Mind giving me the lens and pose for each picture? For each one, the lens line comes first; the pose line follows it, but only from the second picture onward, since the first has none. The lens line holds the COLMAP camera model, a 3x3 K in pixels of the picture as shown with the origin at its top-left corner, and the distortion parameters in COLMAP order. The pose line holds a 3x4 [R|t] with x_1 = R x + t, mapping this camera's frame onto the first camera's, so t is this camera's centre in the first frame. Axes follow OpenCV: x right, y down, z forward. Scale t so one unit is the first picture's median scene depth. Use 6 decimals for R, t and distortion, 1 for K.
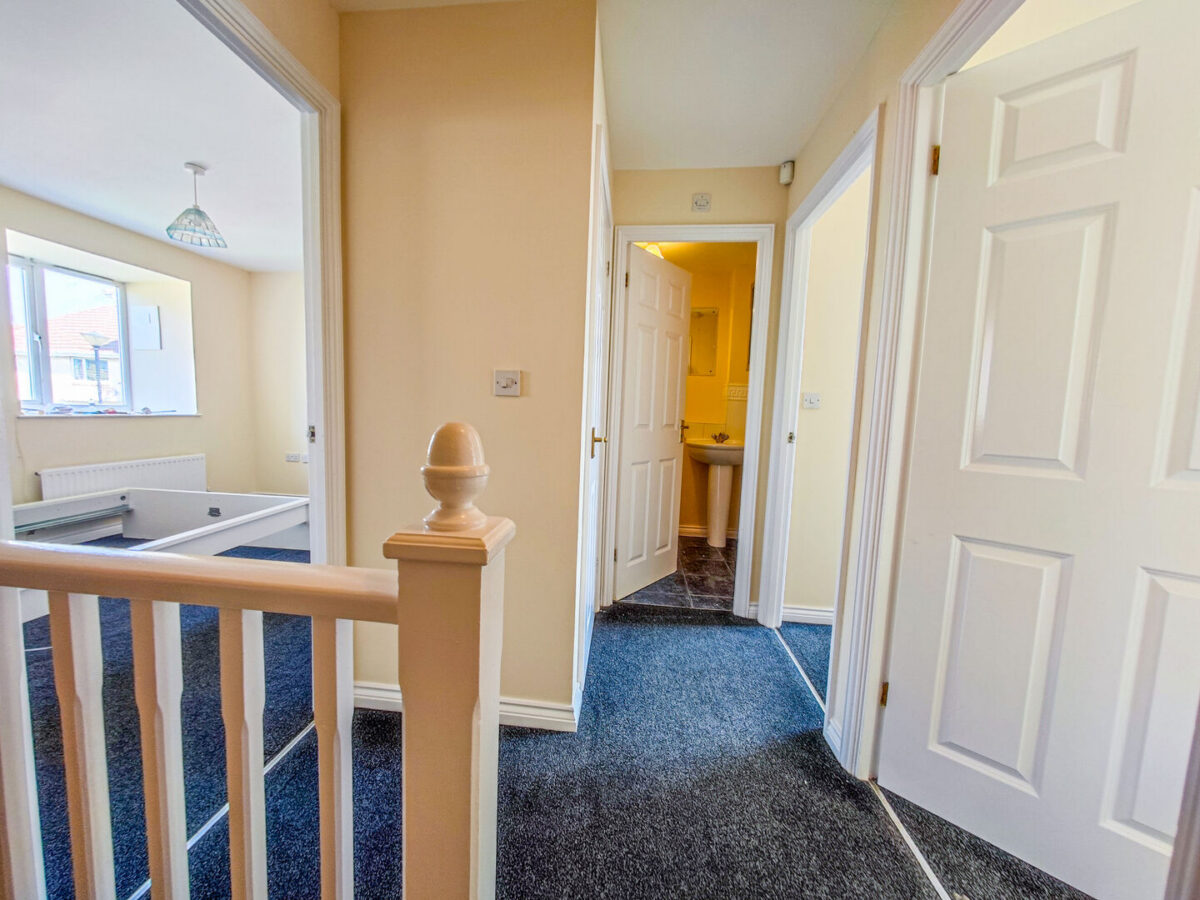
lens RADIAL K [[460.2, 0, 595.2], [0, 460.2, 452.5], [0, 0, 1]] dist [0.009258, 0.000047]
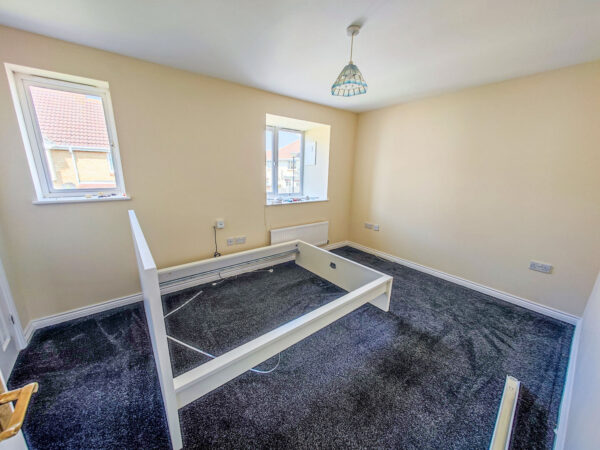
lens RADIAL K [[230.1, 0, 293.8], [0, 230.1, 225.0], [0, 0, 1]] dist [0.009258, 0.000047]
pose [[0.686721, 0.146397, -0.712026, -0.332039], [-0.062219, 0.987753, 0.143080, -0.126622], [0.724253, -0.053955, 0.687420, 0.315043]]
